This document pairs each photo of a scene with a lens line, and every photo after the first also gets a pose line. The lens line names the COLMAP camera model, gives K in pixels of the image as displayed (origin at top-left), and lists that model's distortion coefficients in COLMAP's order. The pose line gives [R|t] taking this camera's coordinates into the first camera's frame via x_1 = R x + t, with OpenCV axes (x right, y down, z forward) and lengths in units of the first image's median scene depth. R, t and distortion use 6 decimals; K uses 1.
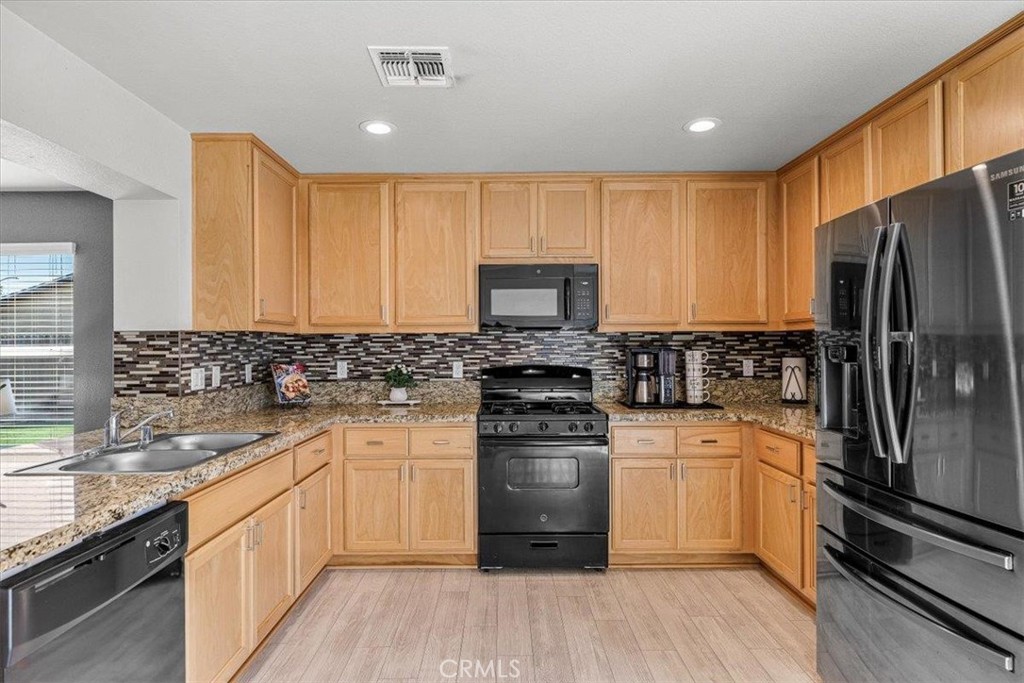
lens RADIAL K [[551.0, 0, 504.9], [0, 551.0, 342.8], [0, 0, 1]] dist [0.008039, 0.001654]
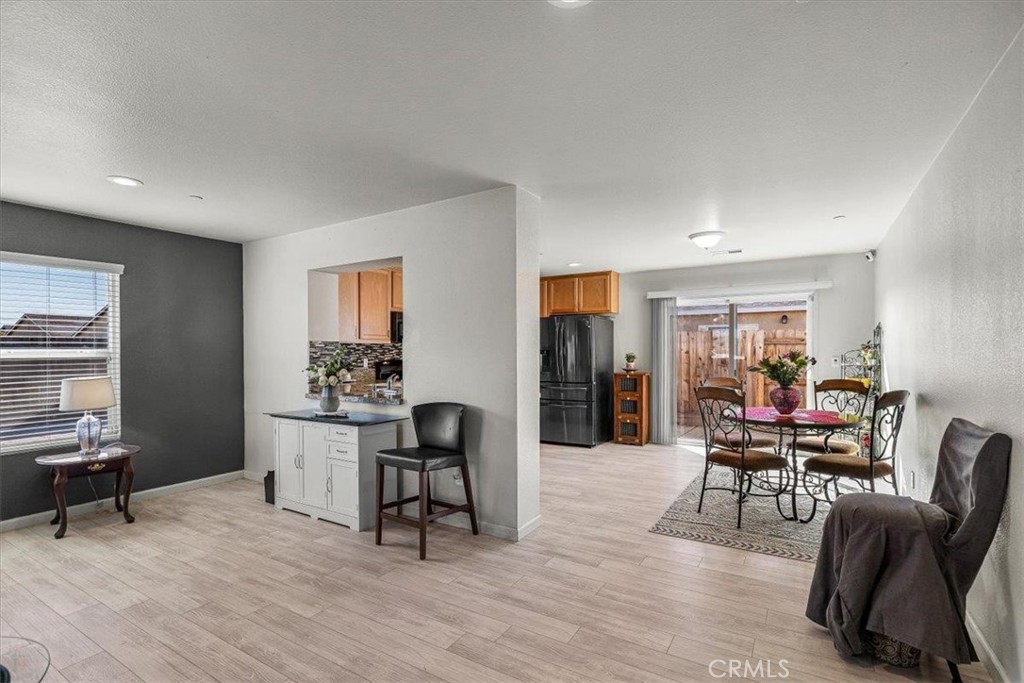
lens RADIAL K [[484.3, 0, 512.4], [0, 484.3, 356.2], [0, 0, 1]] dist [-0.001987, -0.000633]
pose [[0.516296, -0.005925, 0.856389, -1.381681], [-0.001847, 0.999966, 0.008032, 0.012831], [-0.856408, -0.005729, 0.516268, -0.326025]]
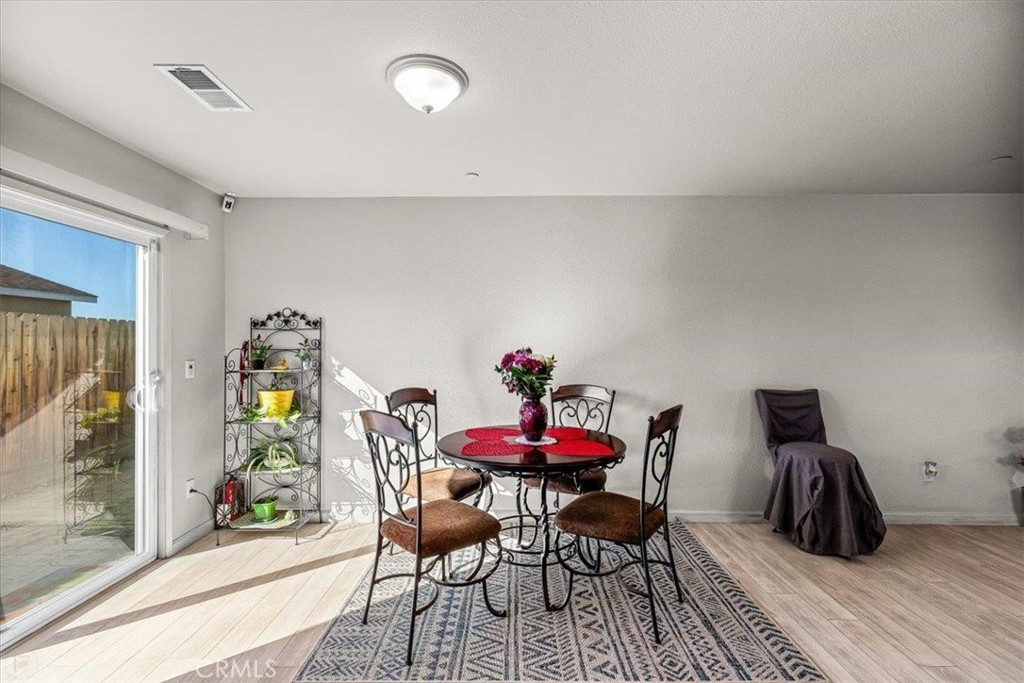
lens RADIAL K [[455.9, 0, 510.6], [0, 455.9, 344.3], [0, 0, 1]] dist [0.002721, 0.000537]
pose [[-0.999967, 0.006968, 0.004255, -0.035864], [0.006948, 0.999965, -0.004647, 0.004090], [-0.004287, -0.004618, -0.999980, 0.452021]]
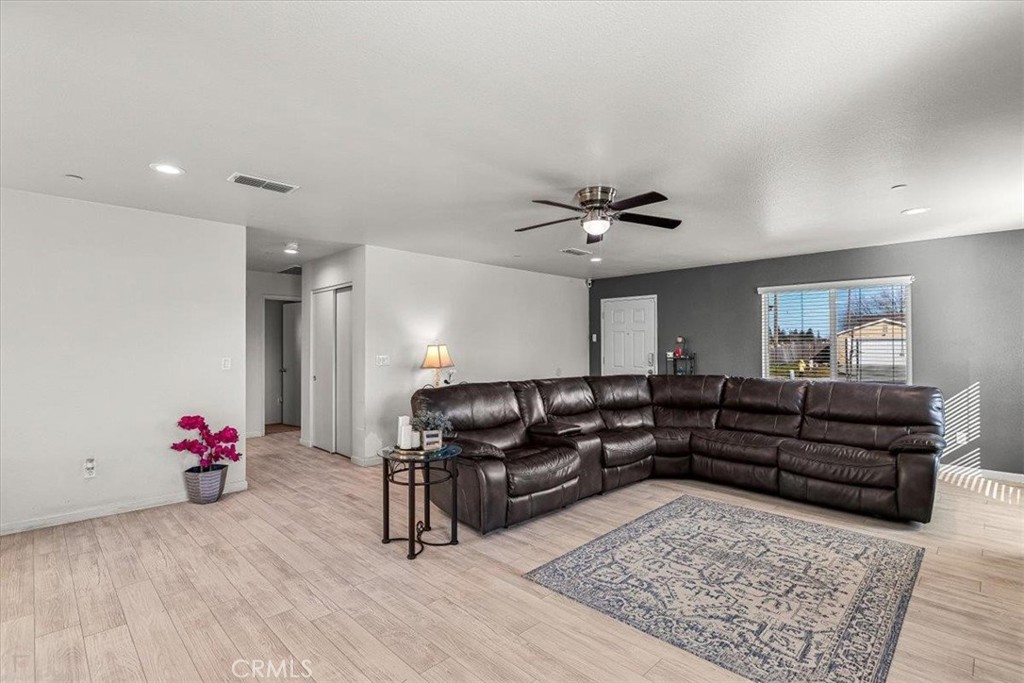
lens RADIAL K [[484.3, 0, 506.7], [0, 484.3, 339.7], [0, 0, 1]] dist [-0.001987, -0.000633]
pose [[-0.708003, -0.001102, -0.706209, -0.812401], [0.010456, 0.999873, -0.012042, 0.015027], [0.706132, -0.015910, -0.707901, 0.882316]]
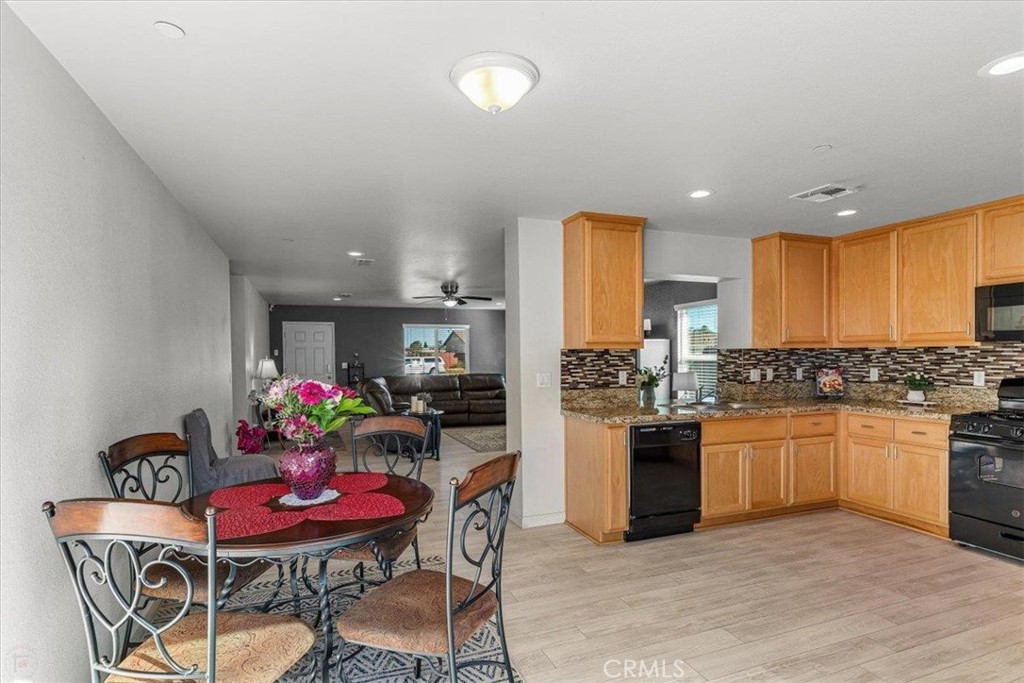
lens RADIAL K [[519.6, 0, 509.5], [0, 519.6, 358.4], [0, 0, 1]] dist [-0.003268, 0.003254]
pose [[0.360119, 0.011668, -0.932833, 0.609405], [0.009871, 0.999818, 0.016317, -0.020417], [0.932854, -0.015084, 0.359938, -0.292837]]
